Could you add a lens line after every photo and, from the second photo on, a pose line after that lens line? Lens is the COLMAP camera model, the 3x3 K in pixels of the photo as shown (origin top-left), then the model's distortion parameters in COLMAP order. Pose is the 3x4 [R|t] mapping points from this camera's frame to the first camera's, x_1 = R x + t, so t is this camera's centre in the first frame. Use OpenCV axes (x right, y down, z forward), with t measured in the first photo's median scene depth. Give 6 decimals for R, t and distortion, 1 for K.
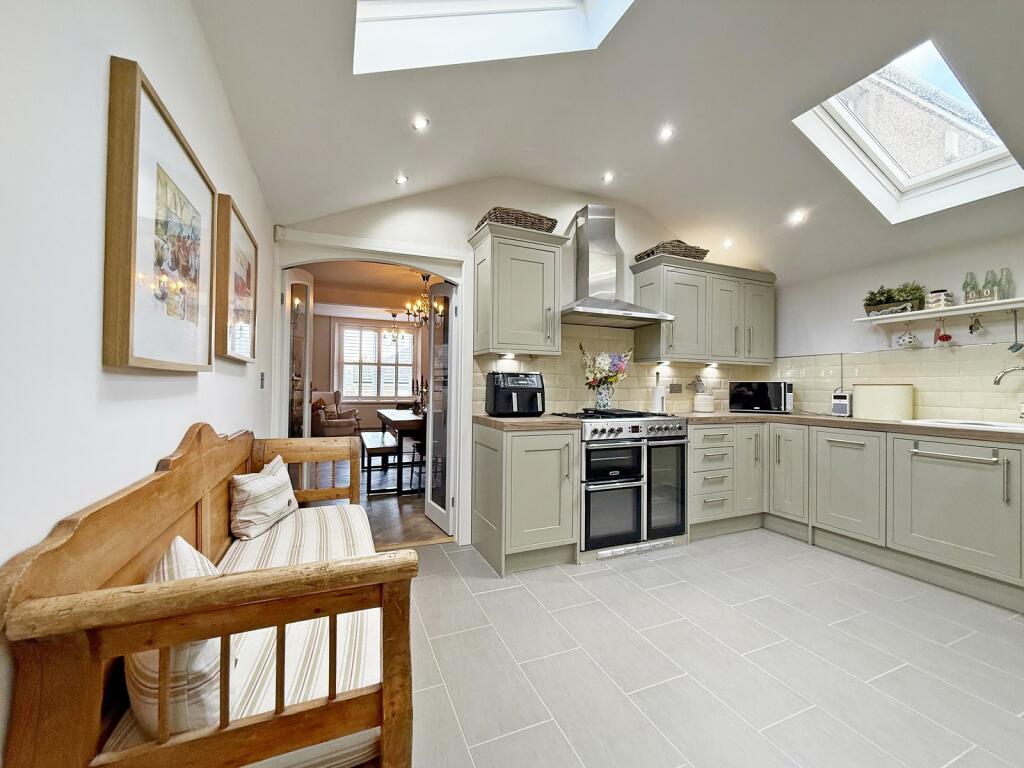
lens RADIAL K [[415.5, 0, 514.9], [0, 415.5, 384.1], [0, 0, 1]] dist [0.002249, 0.000033]
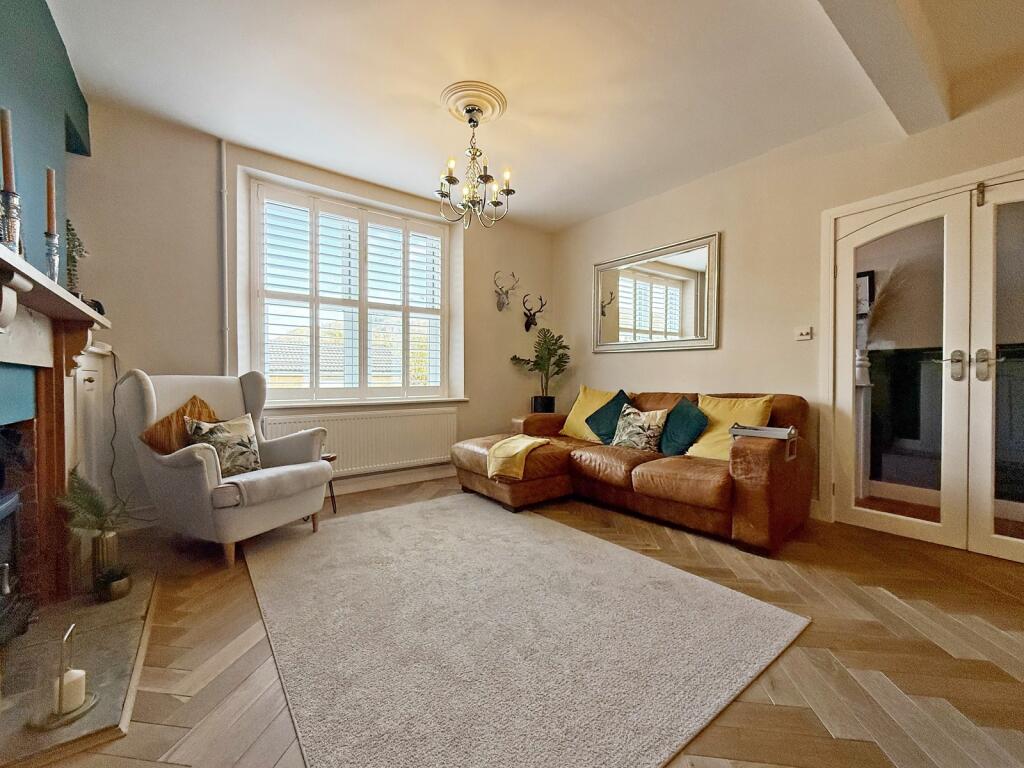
lens RADIAL K [[415.5, 0, 515.4], [0, 415.5, 387.7], [0, 0, 1]] dist [0.002249, 0.000033]
pose [[0.969152, -0.012363, 0.246154, -0.295169], [0.005513, 0.999579, 0.028495, 0.019503], [-0.246403, -0.026259, 0.968812, 0.609391]]
